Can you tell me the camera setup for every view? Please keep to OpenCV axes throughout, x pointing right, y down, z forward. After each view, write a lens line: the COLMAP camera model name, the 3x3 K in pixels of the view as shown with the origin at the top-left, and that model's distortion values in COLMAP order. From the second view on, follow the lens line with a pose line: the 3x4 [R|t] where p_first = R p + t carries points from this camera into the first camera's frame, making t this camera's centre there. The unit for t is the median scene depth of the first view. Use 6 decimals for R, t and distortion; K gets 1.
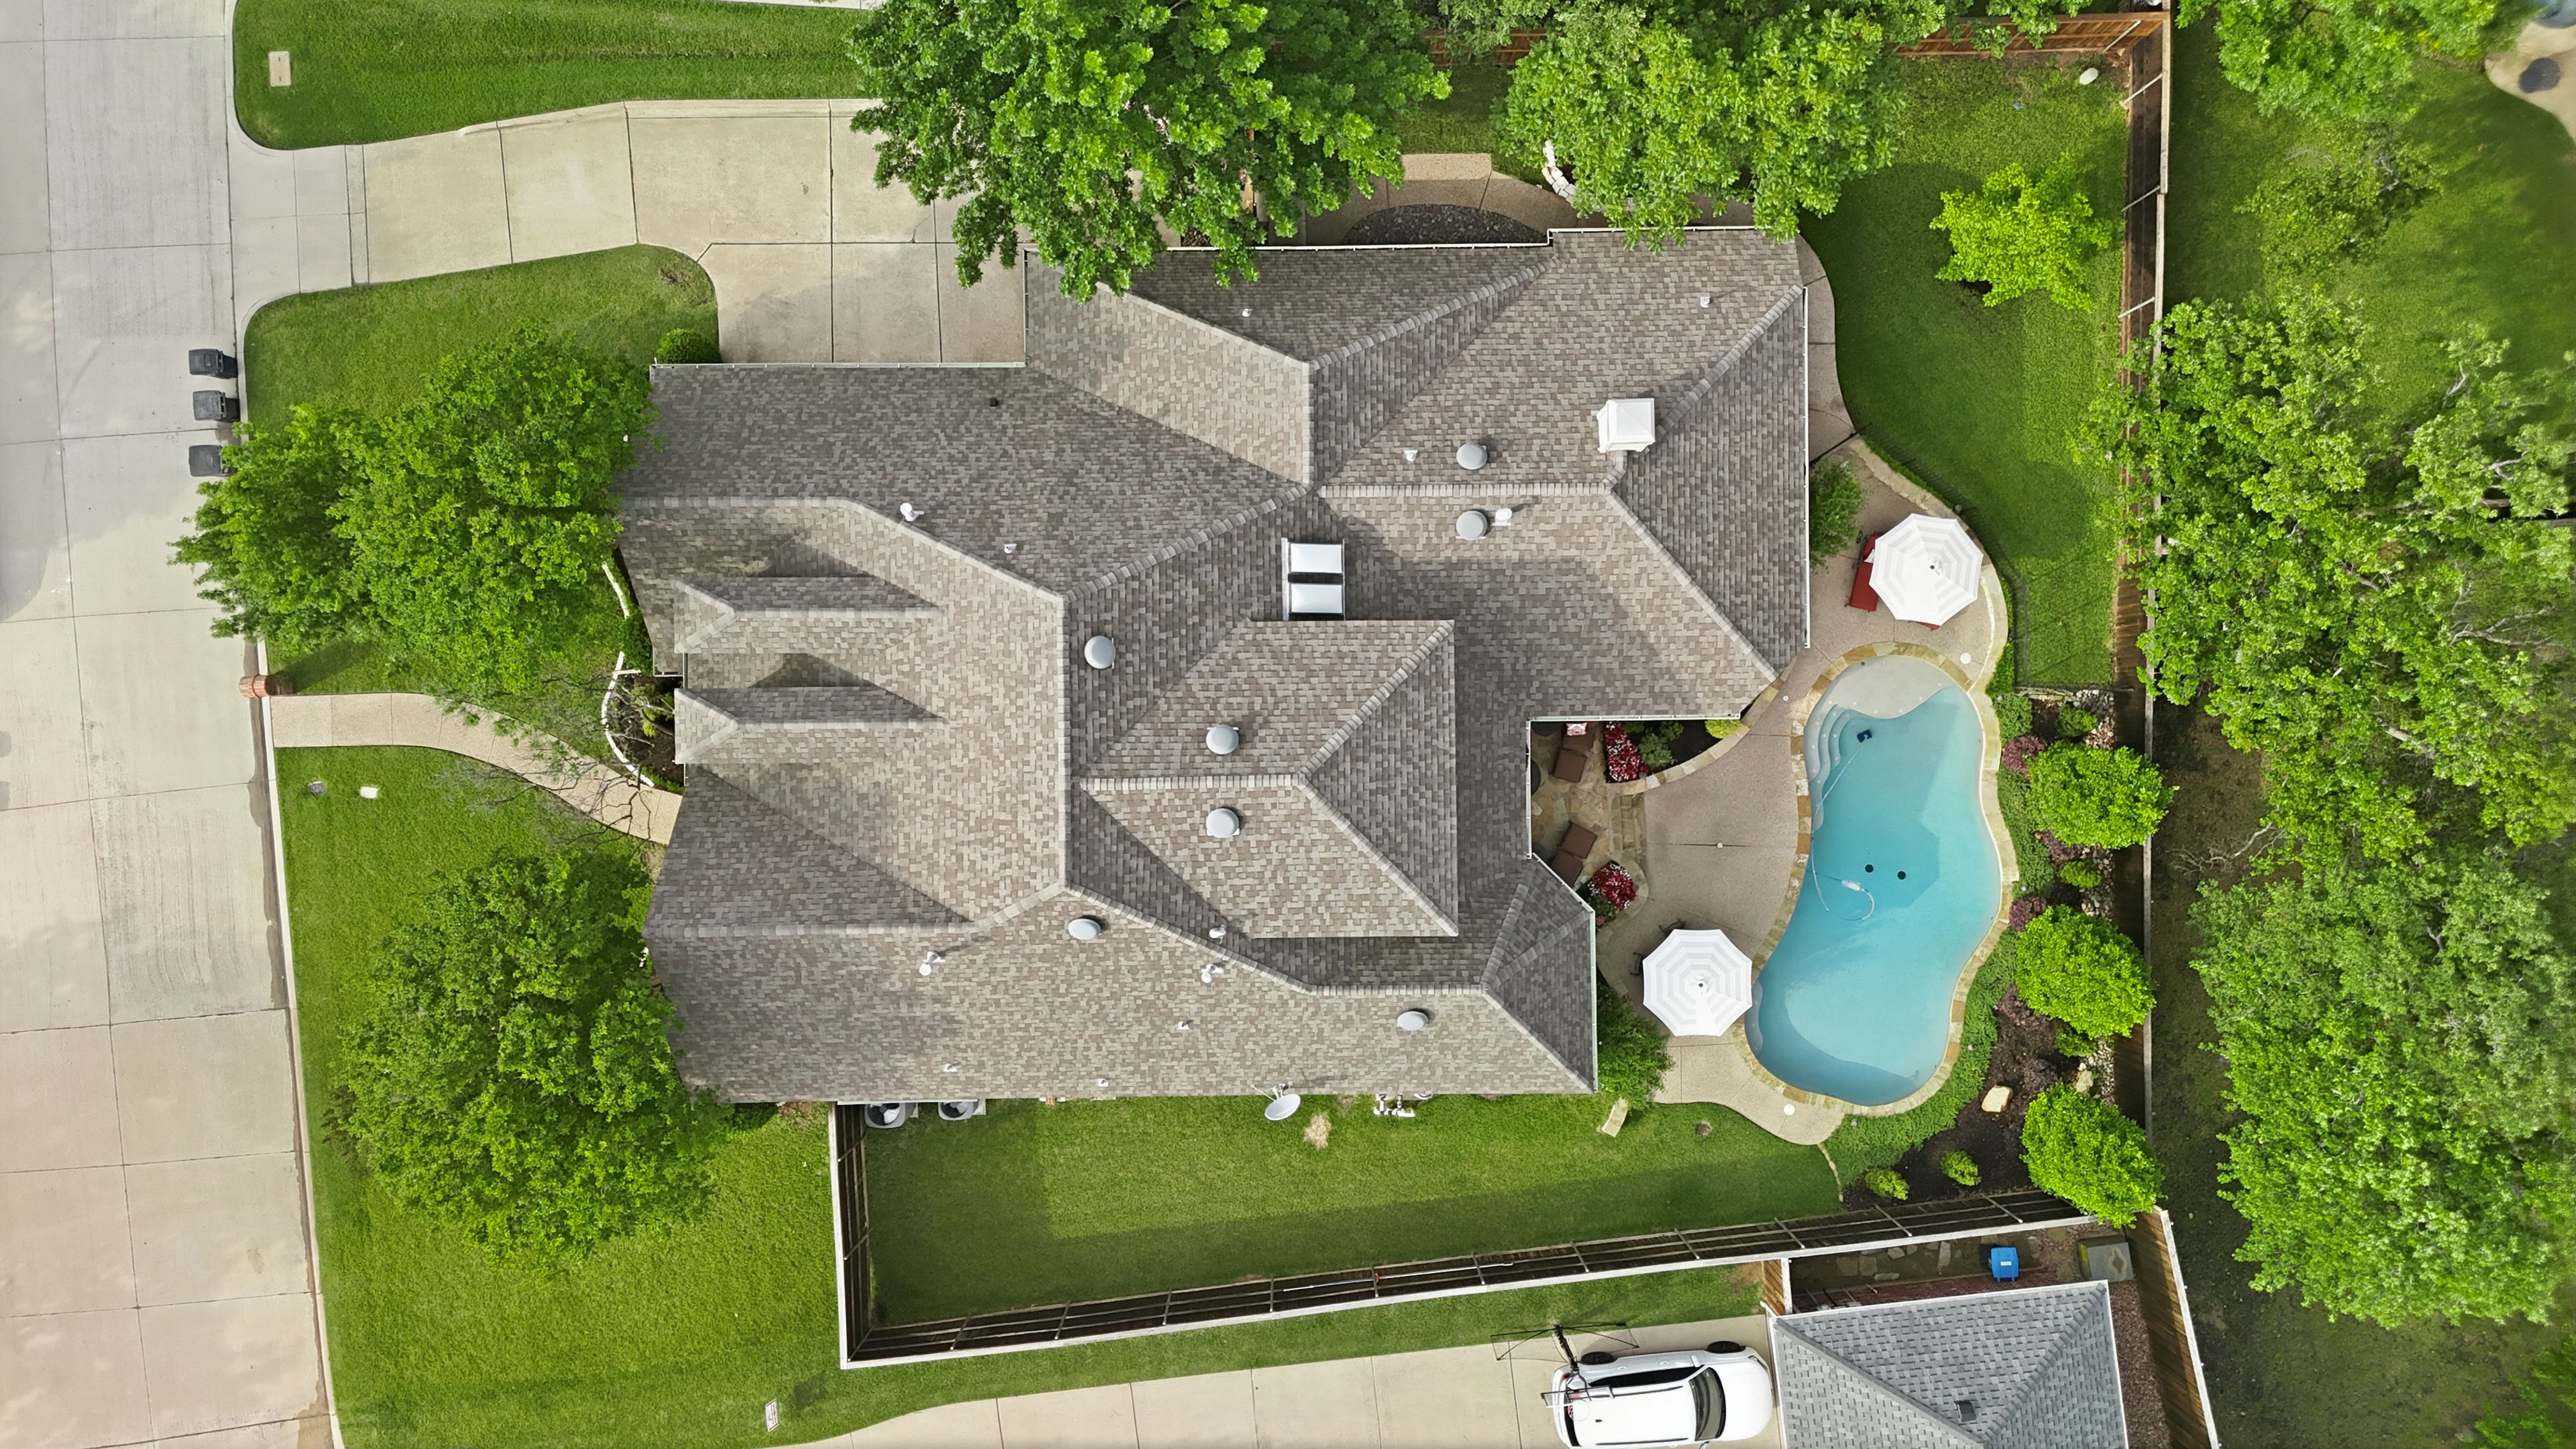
lens RADIAL K [[1881.9, 0, 1291.4], [0, 1881.9, 720.7], [0, 0, 1]] dist [0.041899, -0.004874]
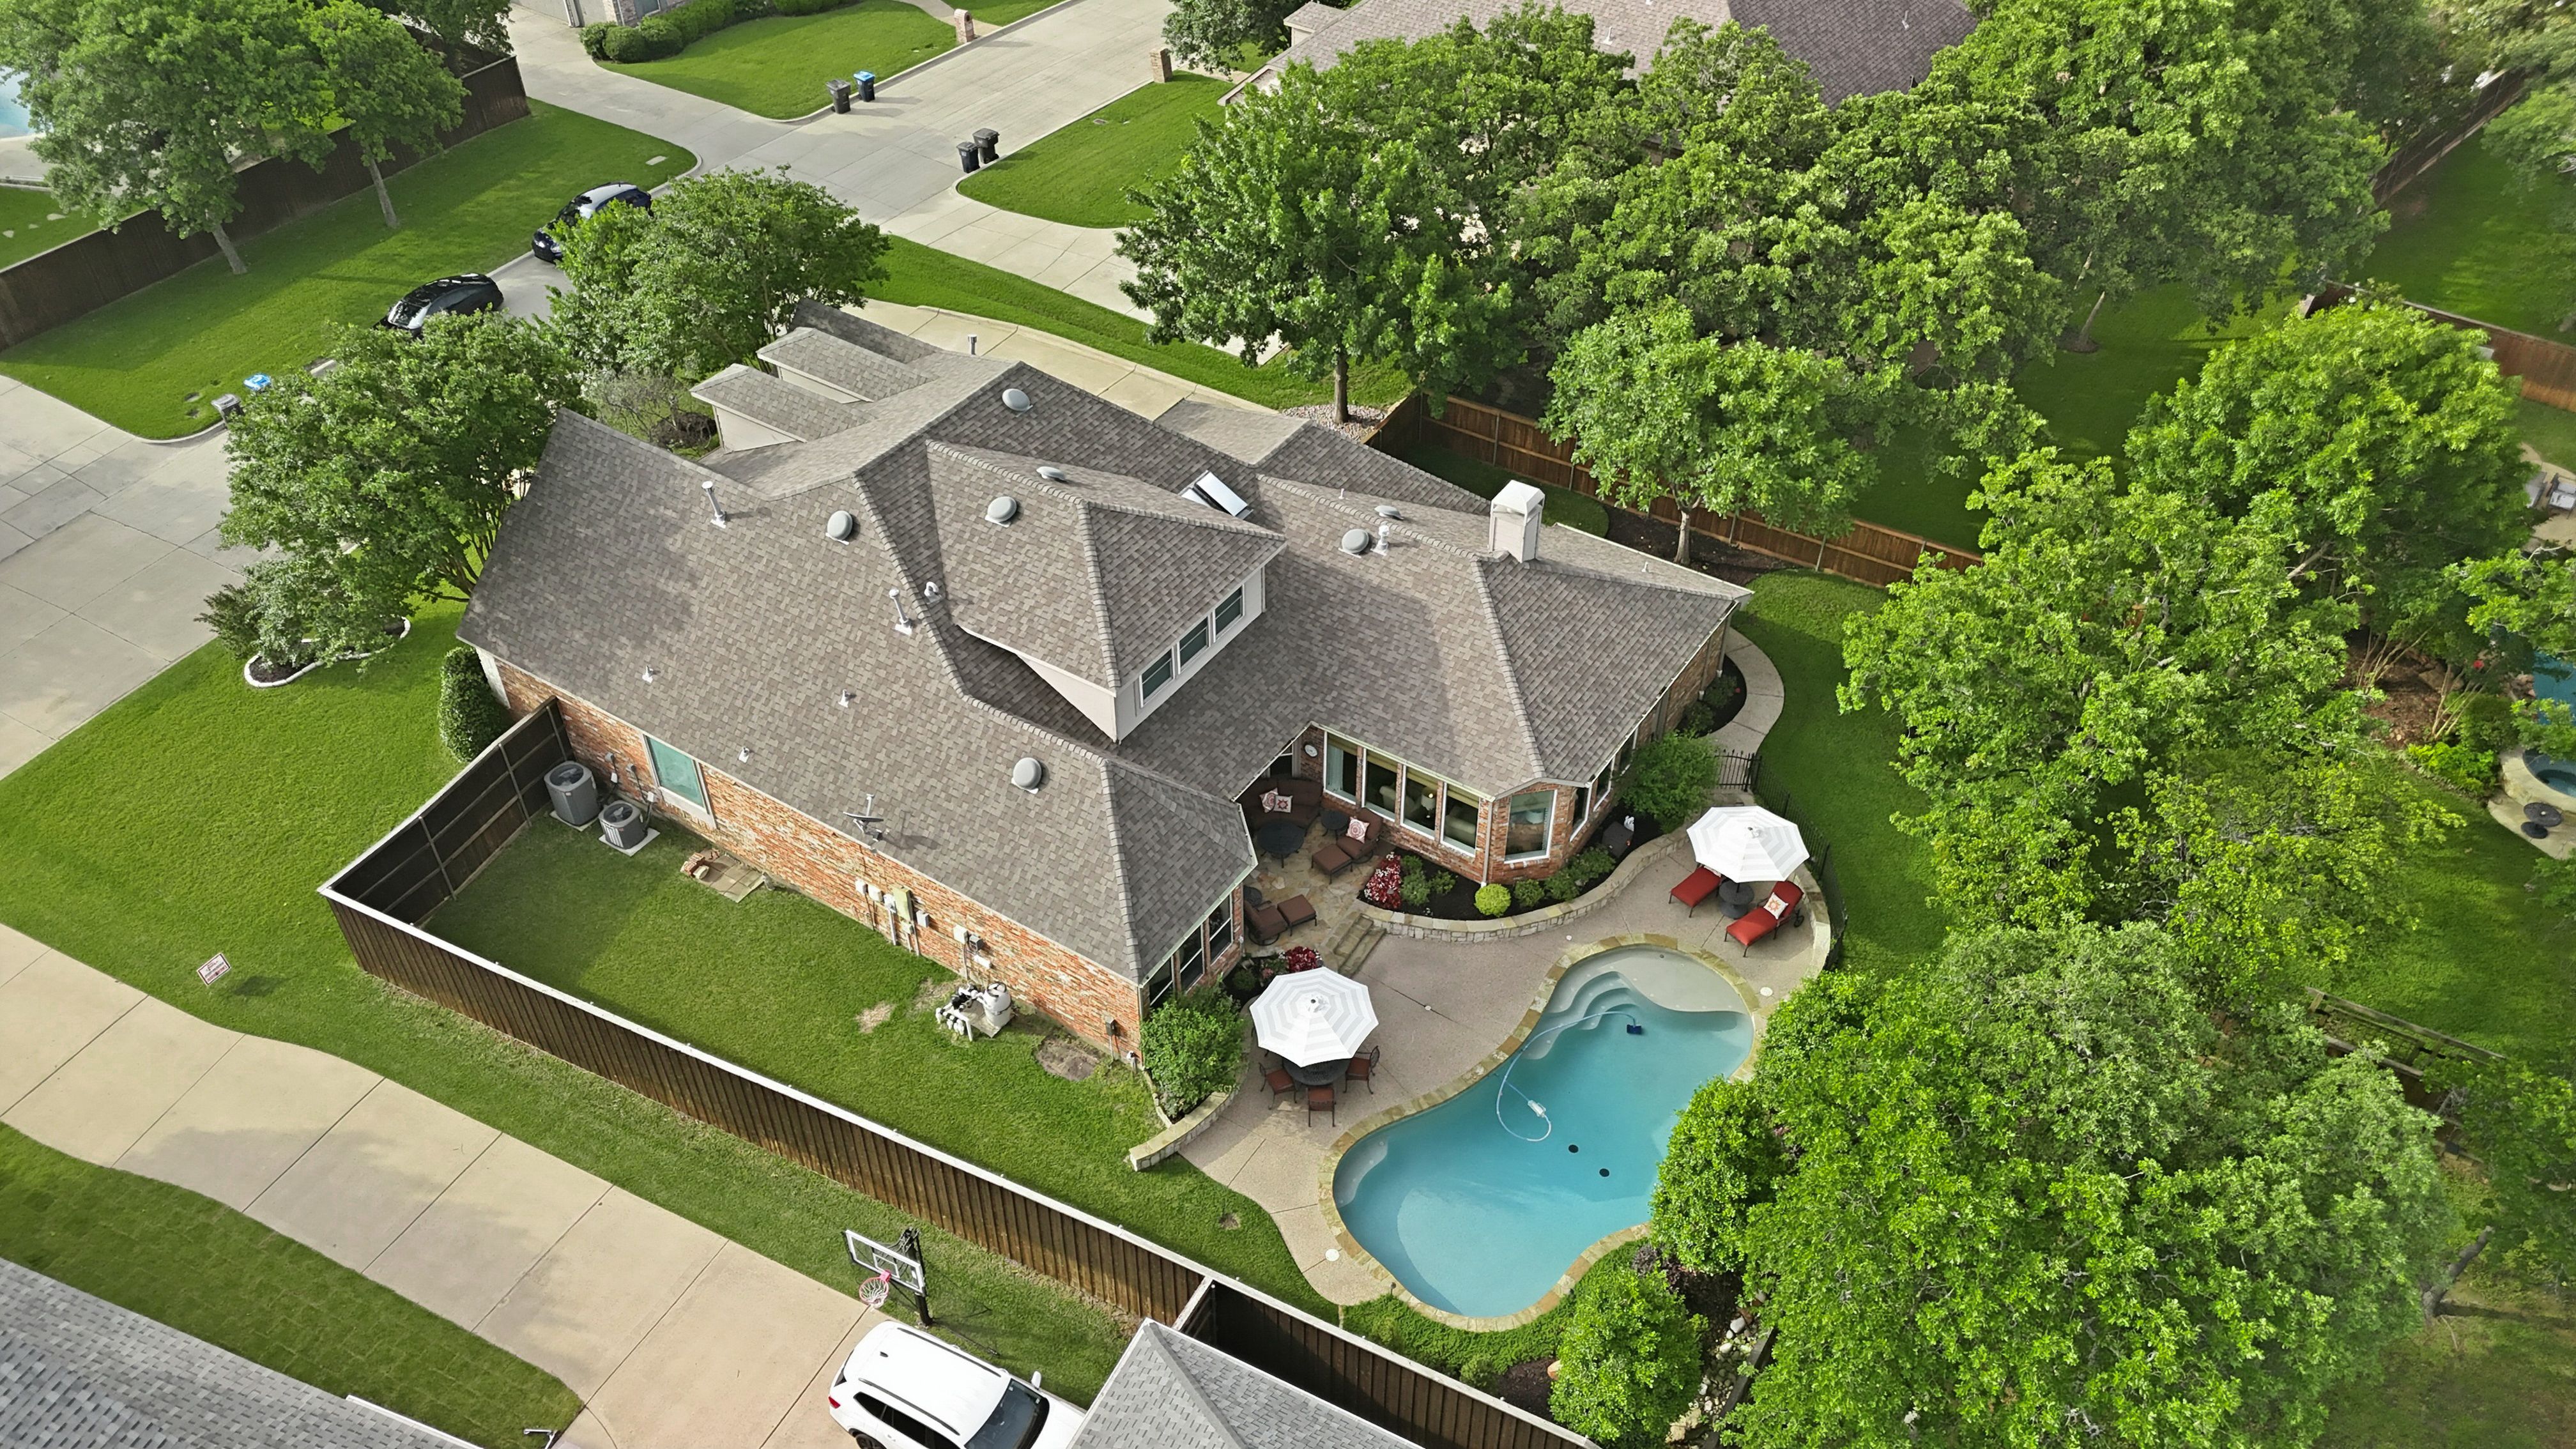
lens RADIAL K [[1881.9, 0, 1278.2], [0, 1881.9, 718.1], [0, 0, 1]] dist [0.041899, -0.004874]
pose [[0.830512, 0.374821, -0.412019, 0.515144], [-0.556994, 0.562524, -0.611002, 0.610419], [0.002754, 0.736937, 0.675956, 0.310964]]
